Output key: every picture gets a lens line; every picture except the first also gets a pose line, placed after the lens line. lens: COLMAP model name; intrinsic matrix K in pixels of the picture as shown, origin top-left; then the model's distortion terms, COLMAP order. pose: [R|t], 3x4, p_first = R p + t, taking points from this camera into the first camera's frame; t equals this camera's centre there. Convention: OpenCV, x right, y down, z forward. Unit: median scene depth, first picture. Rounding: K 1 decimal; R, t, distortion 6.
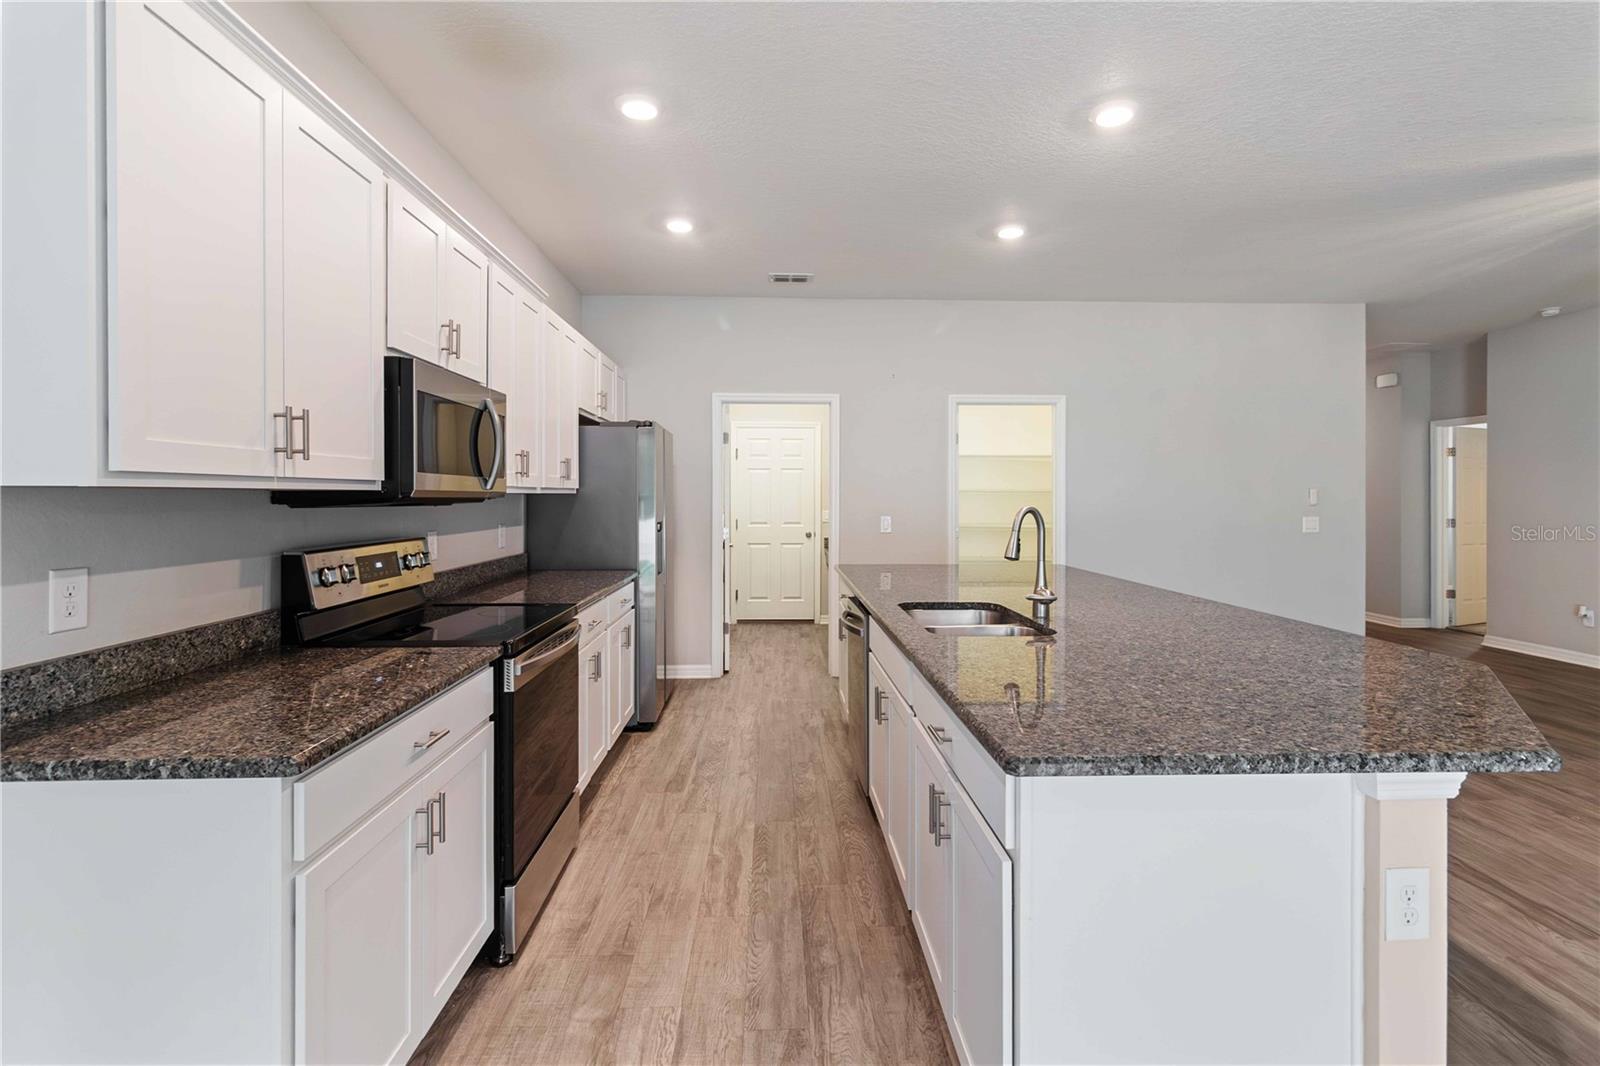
lens RADIAL K [[762.8, 0, 803.3], [0, 762.8, 498.0], [0, 0, 1]] dist [-0.000417, 0.000737]
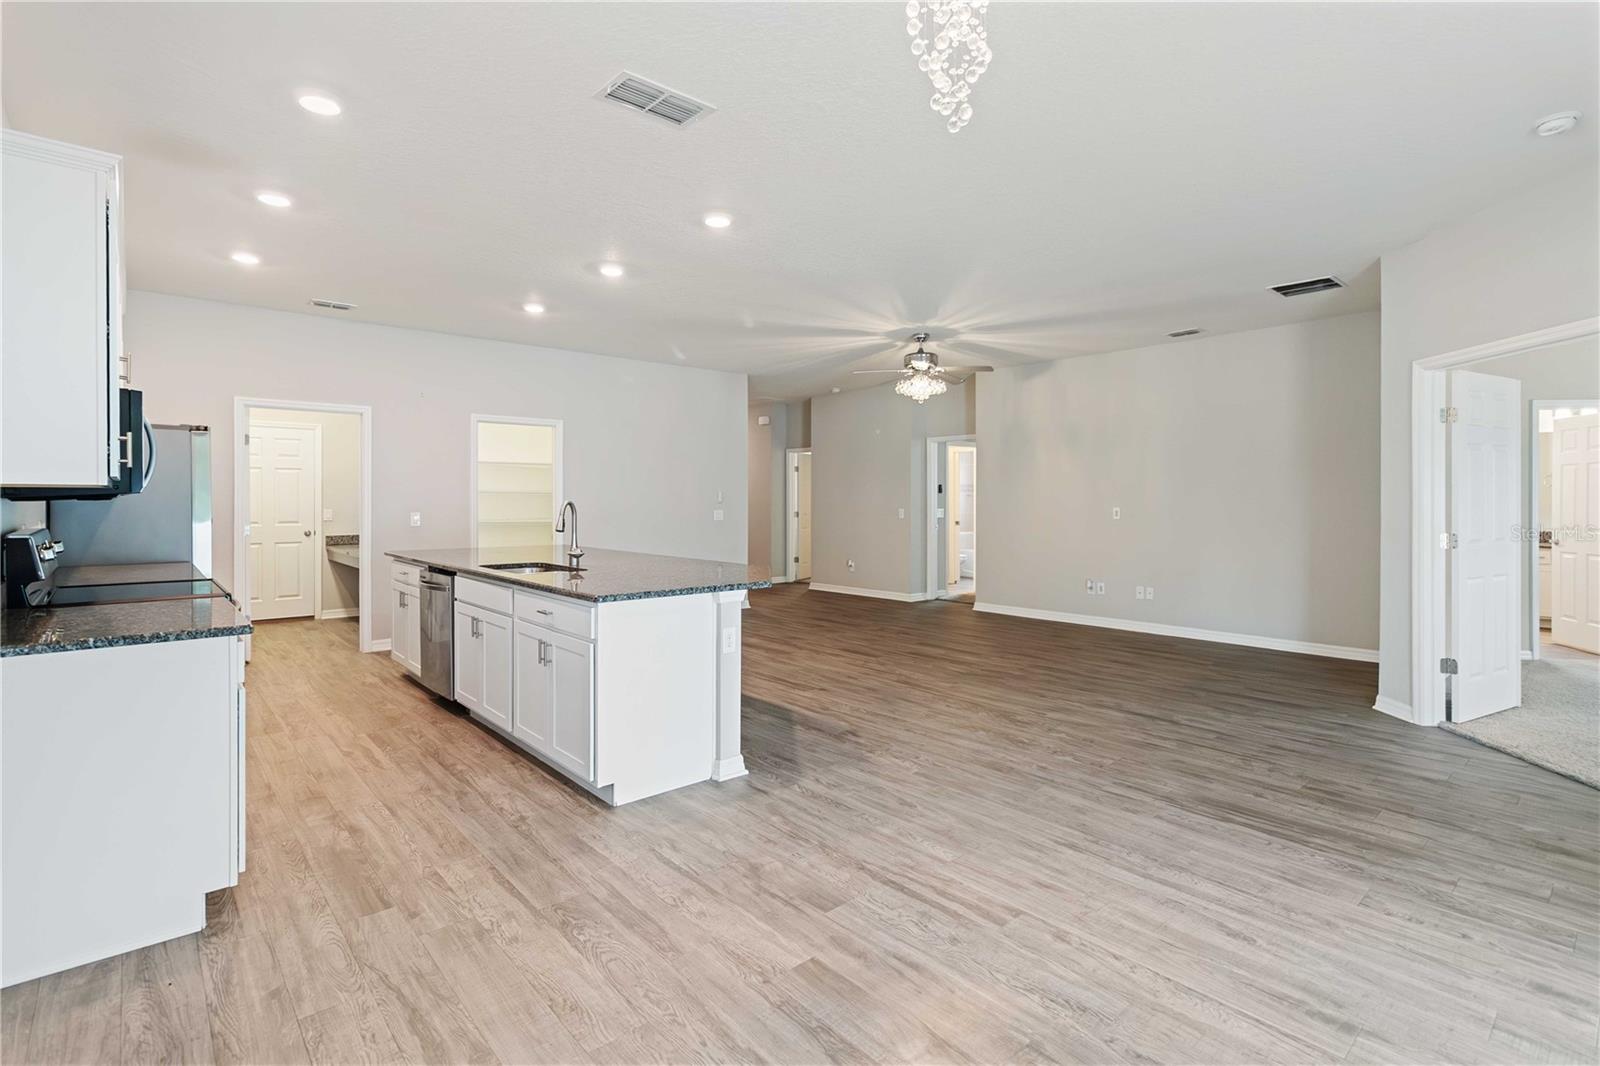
lens RADIAL K [[762.8, 0, 803.3], [0, 762.8, 498.0], [0, 0, 1]] dist [-0.000417, 0.000737]
pose [[0.776231, 0.001602, 0.630446, -0.392060], [-0.000191, 0.999997, -0.002306, 0.009278], [-0.630448, 0.001670, 0.776230, -0.692197]]
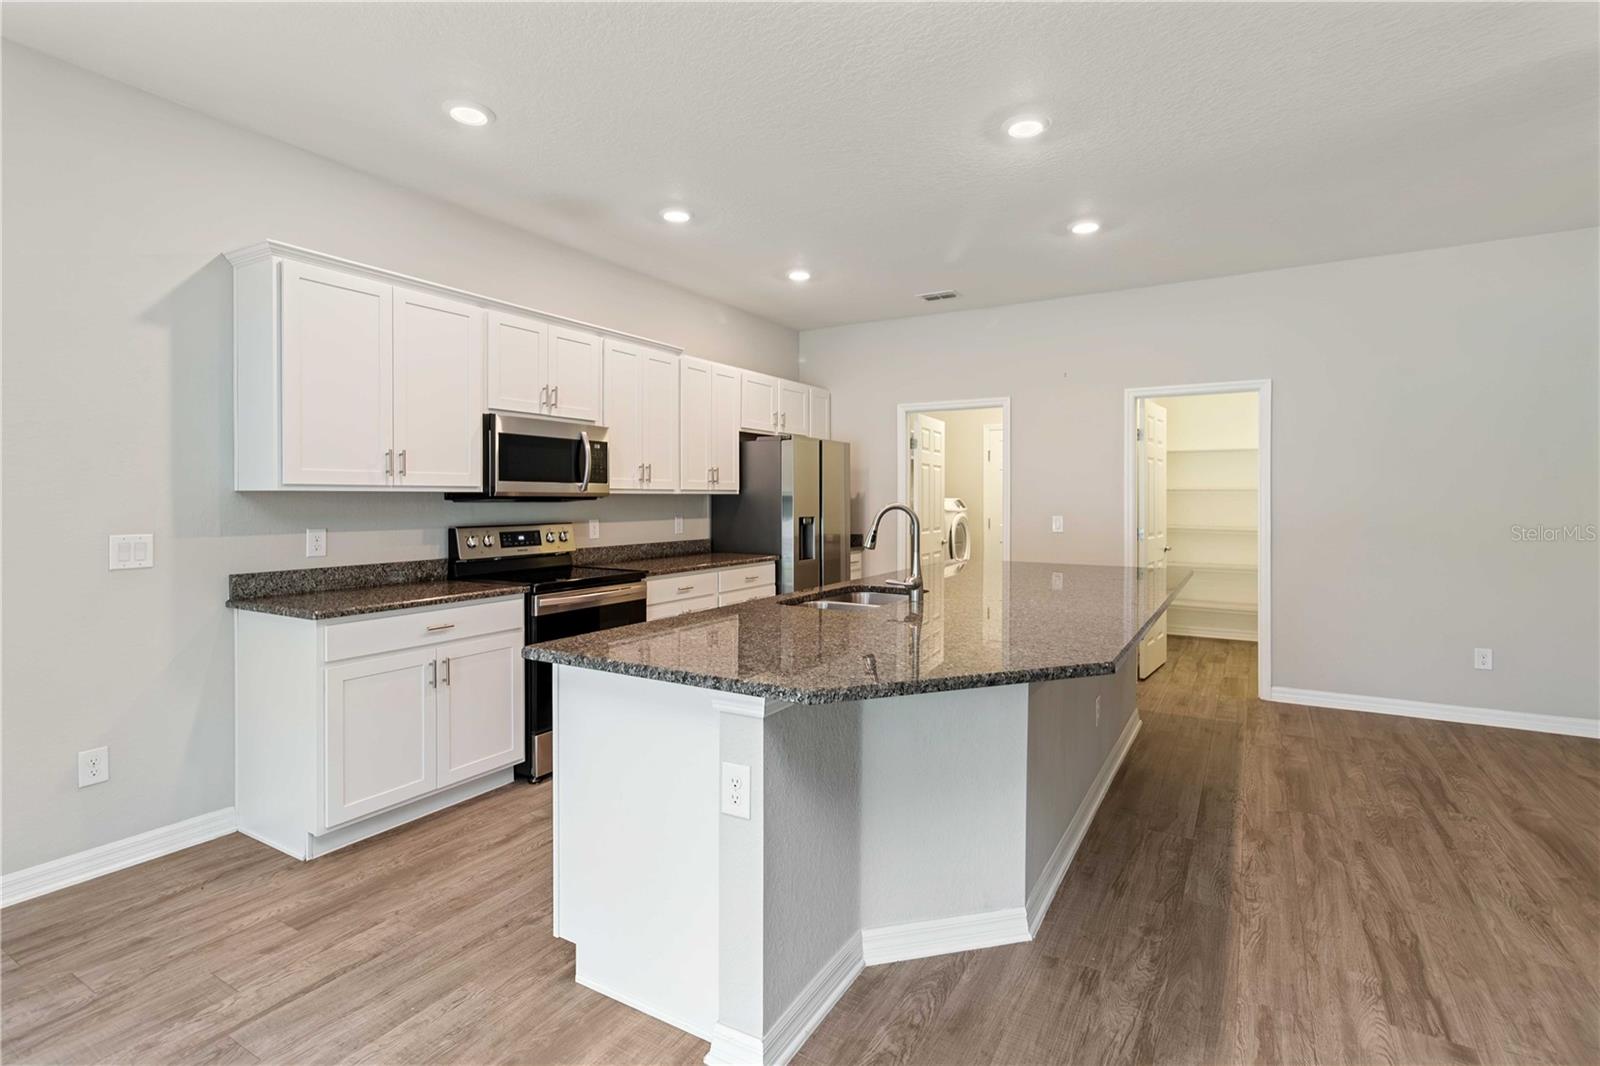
lens RADIAL K [[762.8, 0, 803.3], [0, 762.8, 498.0], [0, 0, 1]] dist [-0.000417, 0.000737]
pose [[0.838804, 0.000180, -0.544433, 0.844026], [-0.000489, 1.000000, -0.000424, 0.003187], [0.544433, 0.000622, 0.838804, -0.045039]]
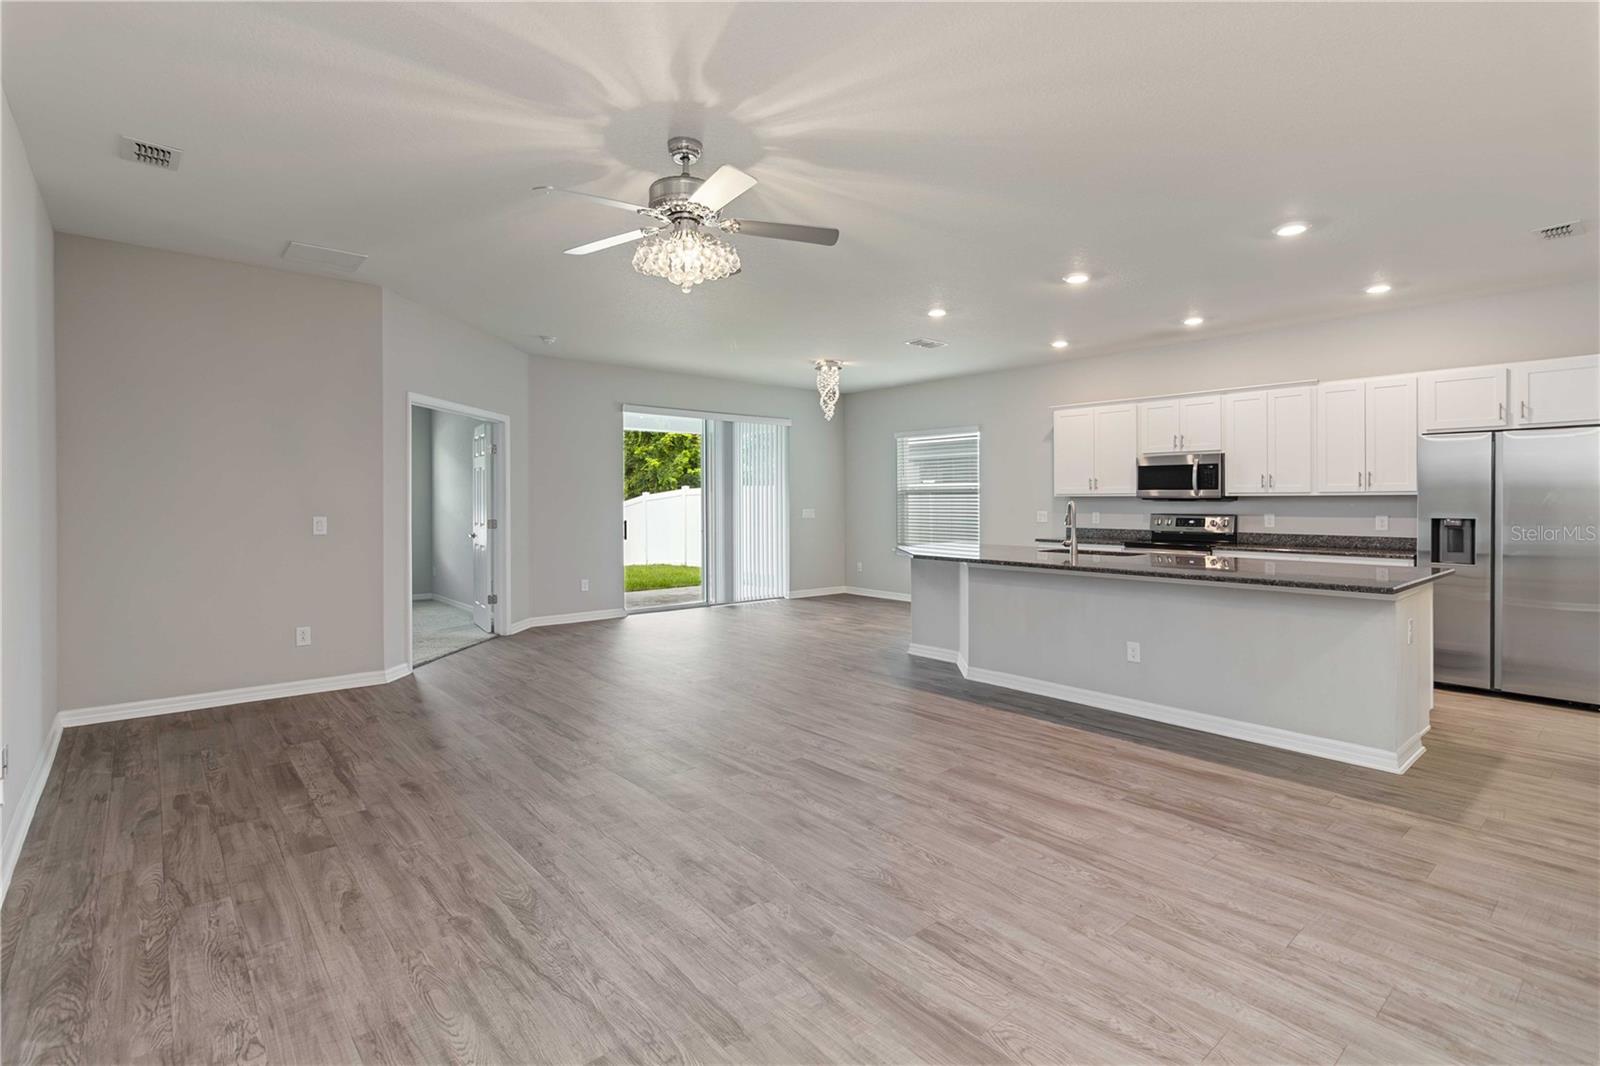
lens RADIAL K [[762.8, 0, 803.3], [0, 762.8, 498.0], [0, 0, 1]] dist [-0.000417, 0.000737]
pose [[-0.784364, -0.002837, -0.620295, 2.336611], [-0.001046, 0.999994, -0.003251, 0.009509], [0.620300, -0.001901, -0.784362, 2.329460]]
